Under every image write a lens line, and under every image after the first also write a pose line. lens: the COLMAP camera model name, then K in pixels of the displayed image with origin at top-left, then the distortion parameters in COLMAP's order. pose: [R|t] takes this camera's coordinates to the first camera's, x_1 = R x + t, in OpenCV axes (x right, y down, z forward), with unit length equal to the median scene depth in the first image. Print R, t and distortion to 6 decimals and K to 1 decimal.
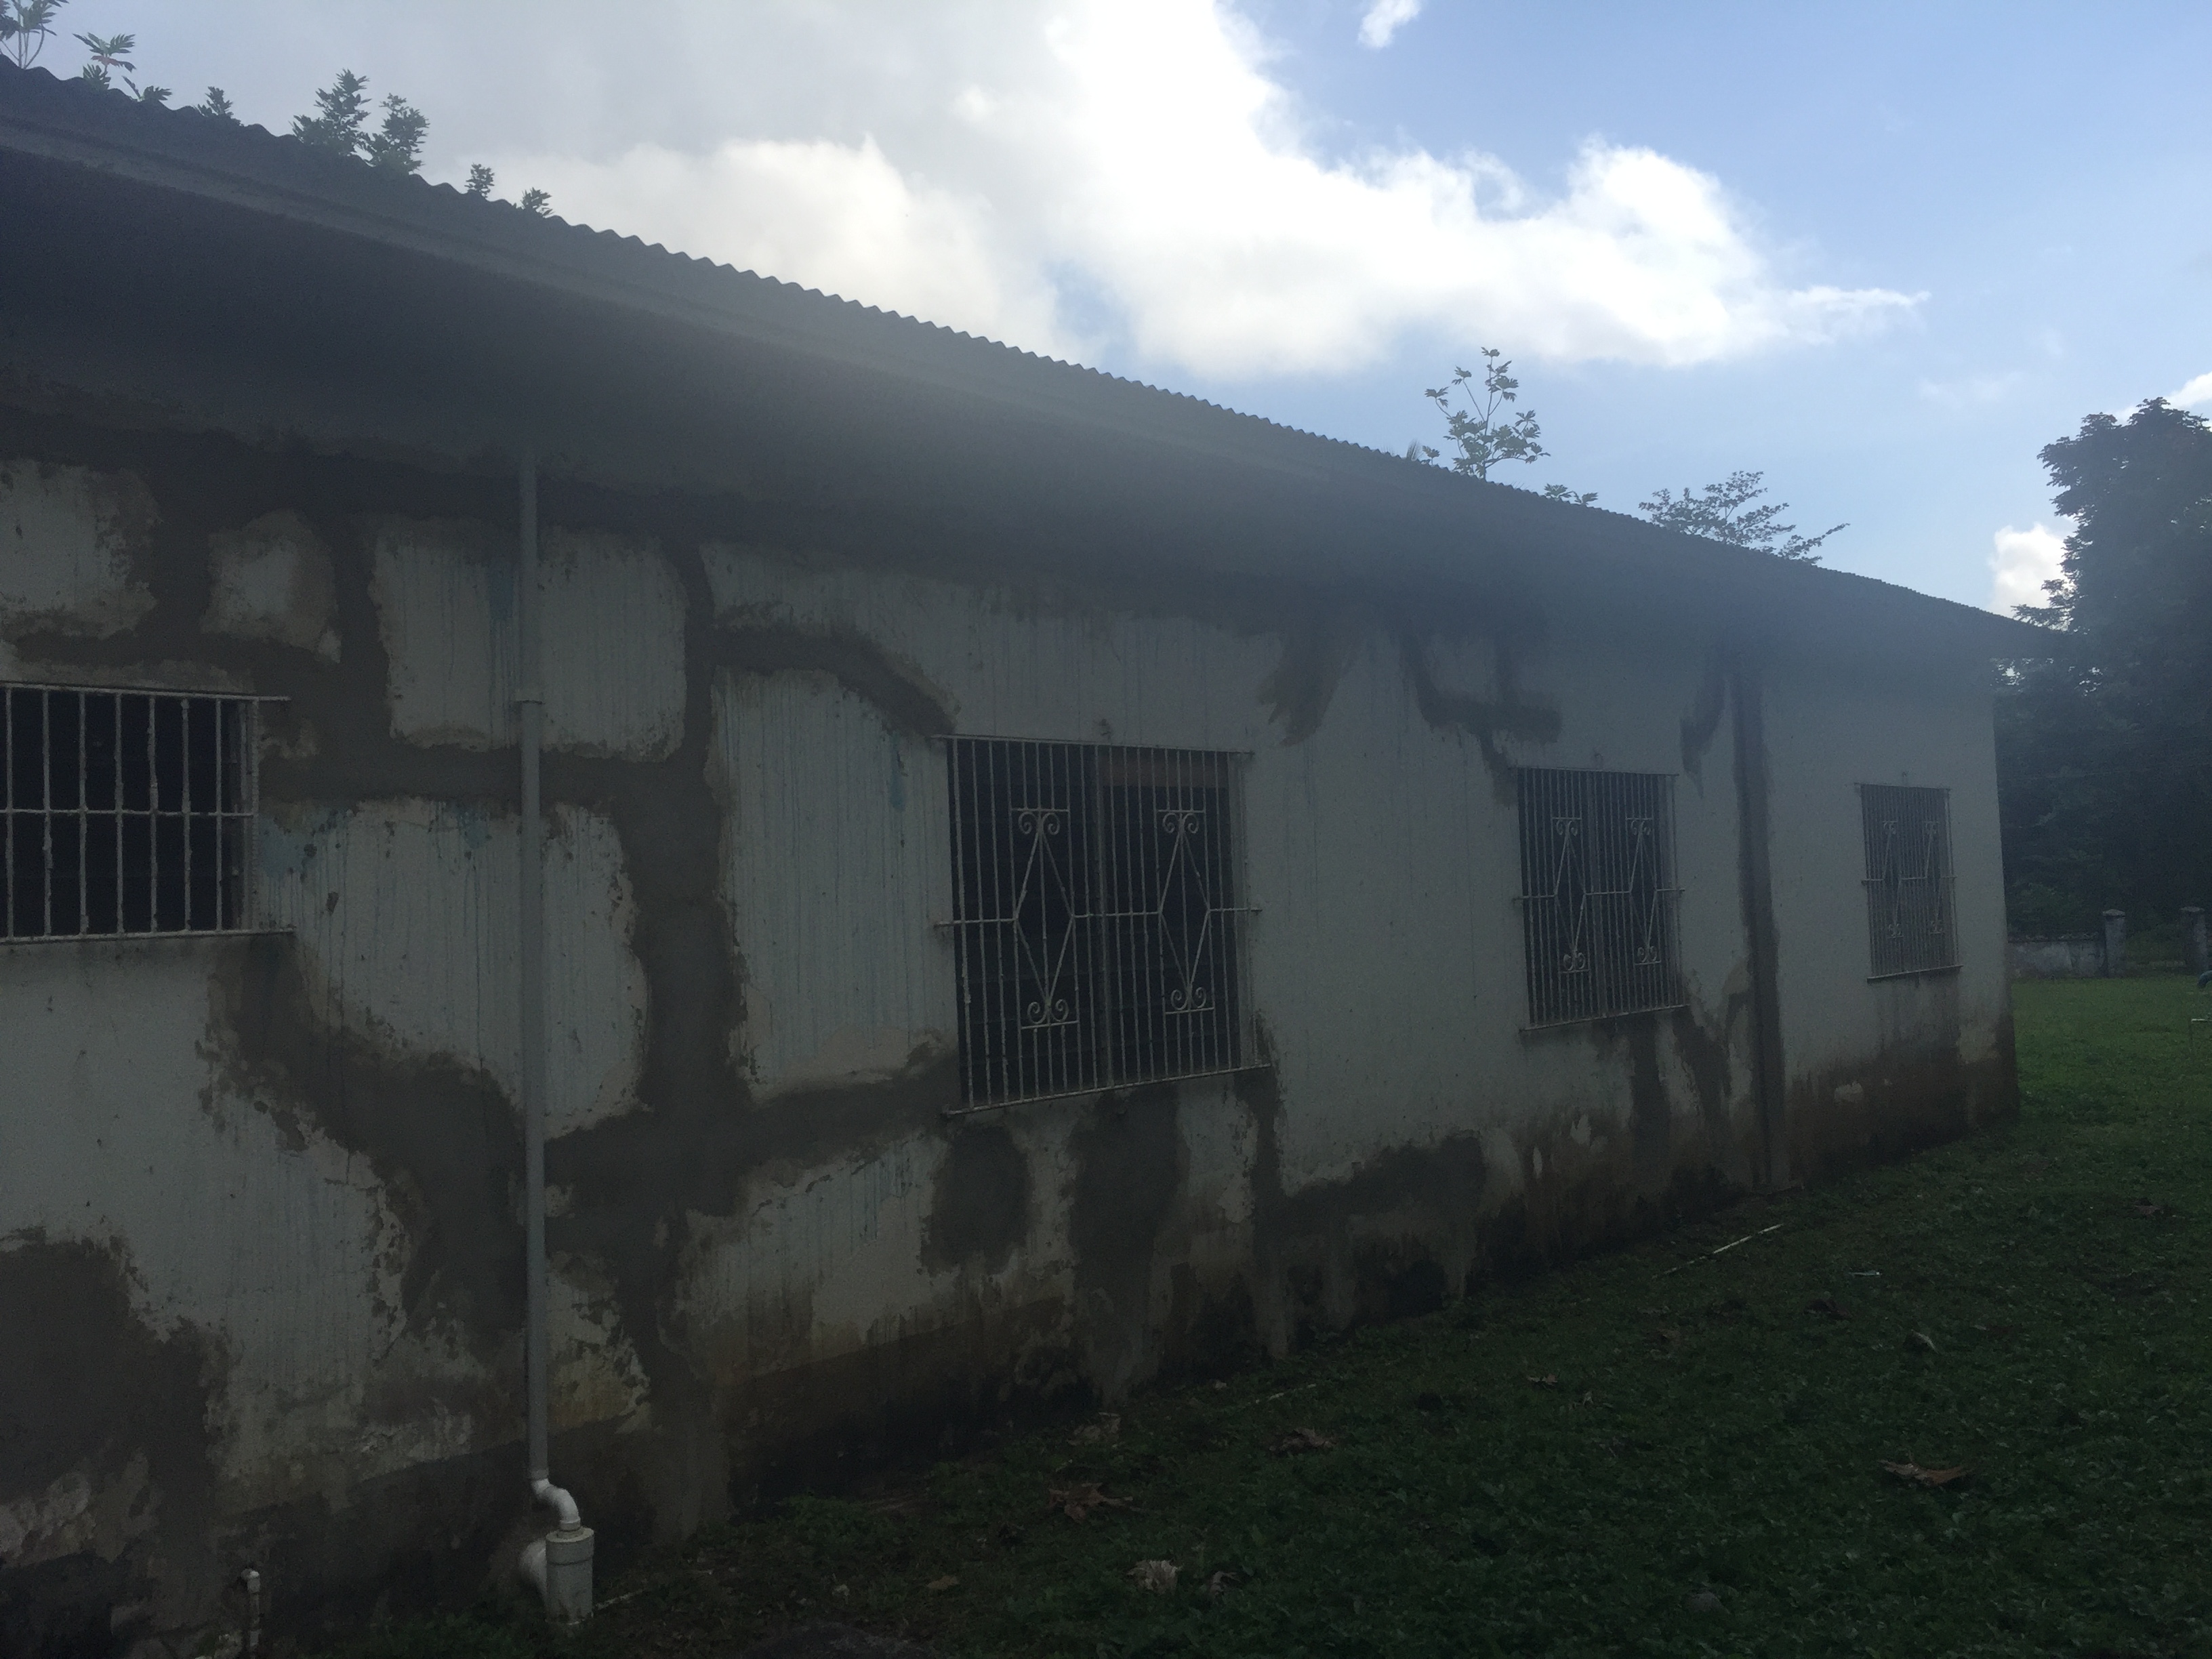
lens RADIAL K [[1907.9, 0, 1104.7], [0, 1907.9, 828.8], [0, 0, 1]] dist [0.059791, -0.075963]
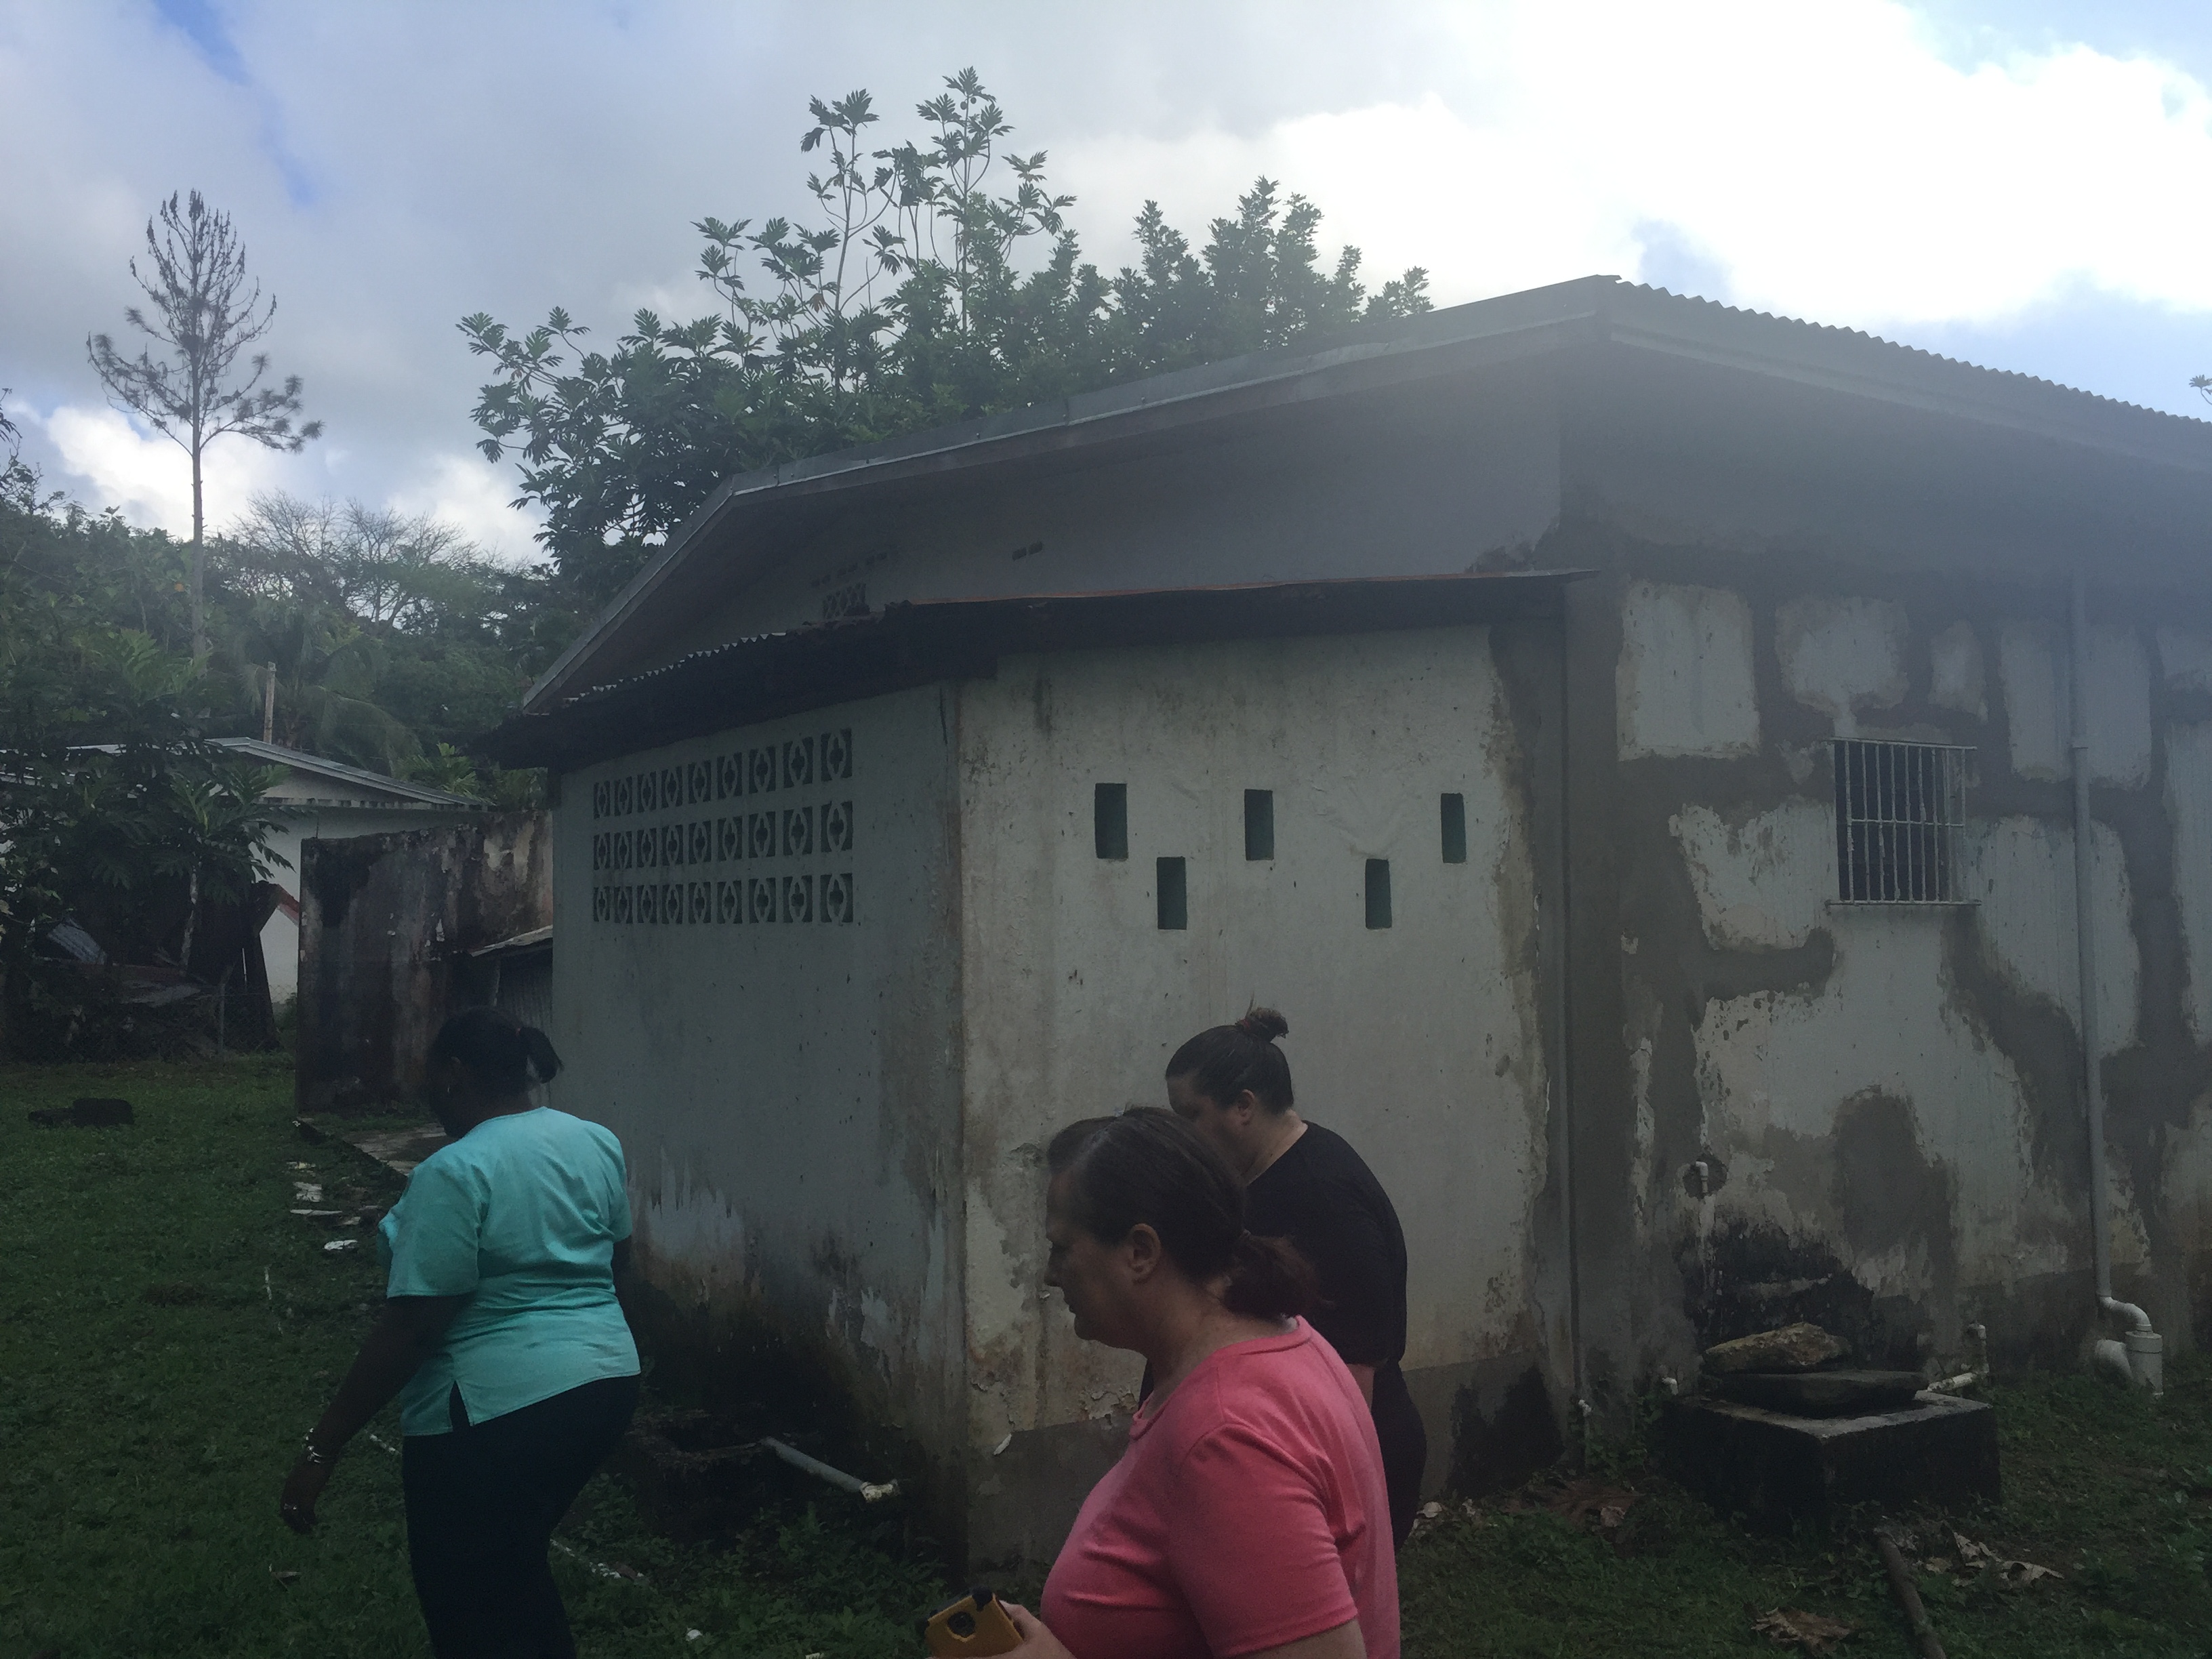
lens RADIAL K [[1907.9, 0, 1112.4], [0, 1907.9, 828.0], [0, 0, 1]] dist [0.059791, -0.075963]
pose [[0.956601, 0.023144, -0.290480, -0.604873], [-0.024342, 0.999704, -0.000511, 0.010828], [0.290382, 0.007559, 0.956881, -0.592636]]
